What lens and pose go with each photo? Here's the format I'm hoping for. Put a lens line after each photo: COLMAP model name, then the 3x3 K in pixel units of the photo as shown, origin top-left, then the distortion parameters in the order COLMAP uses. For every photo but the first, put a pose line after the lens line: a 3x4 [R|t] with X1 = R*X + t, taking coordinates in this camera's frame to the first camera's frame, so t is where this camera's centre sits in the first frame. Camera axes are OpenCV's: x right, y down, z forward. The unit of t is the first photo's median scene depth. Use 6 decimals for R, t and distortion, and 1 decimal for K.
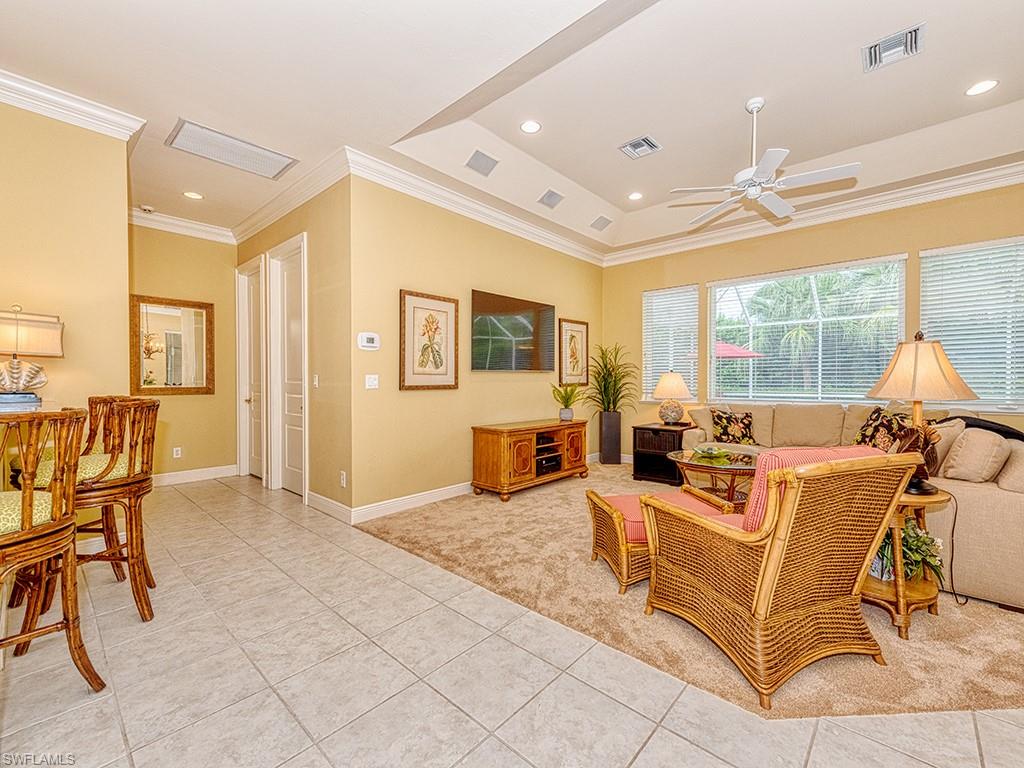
lens RADIAL K [[420.1, 0, 525.4], [0, 420.1, 385.9], [0, 0, 1]] dist [0.007617, -0.003261]
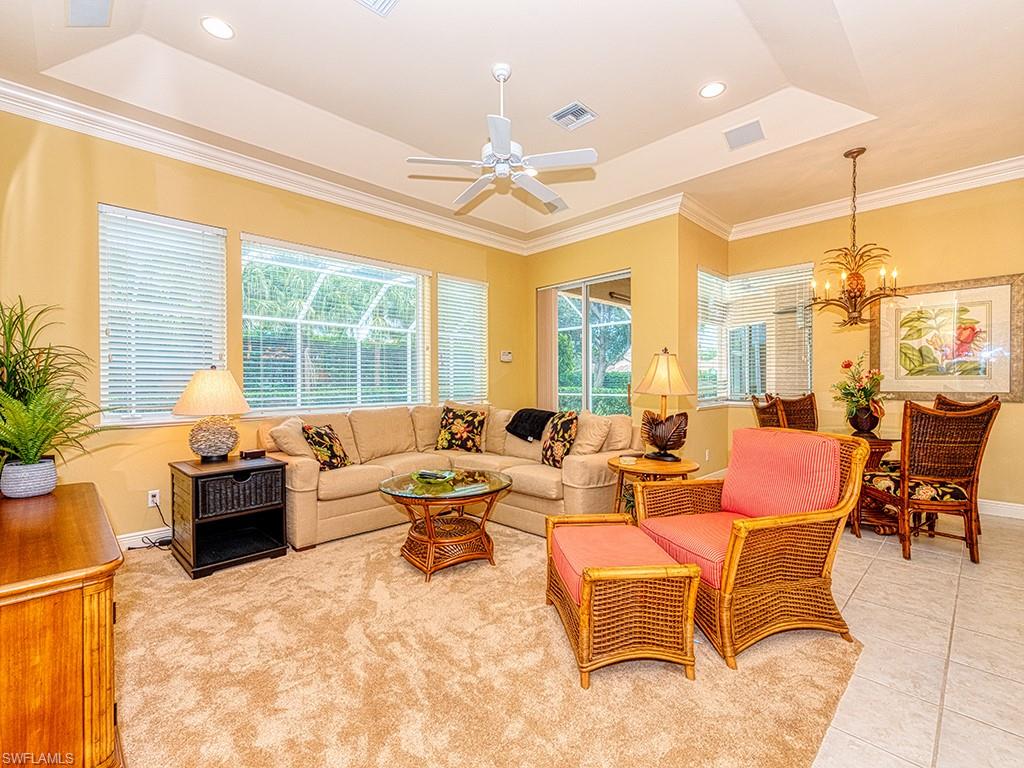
lens RADIAL K [[453.5, 0, 509.2], [0, 453.5, 381.3], [0, 0, 1]] dist [0.006786, -0.000925]
pose [[0.092723, 0.002214, 0.995689, -0.408309], [0.017130, 0.999846, -0.003818, -0.011195], [-0.995545, 0.017411, 0.092671, 0.908490]]
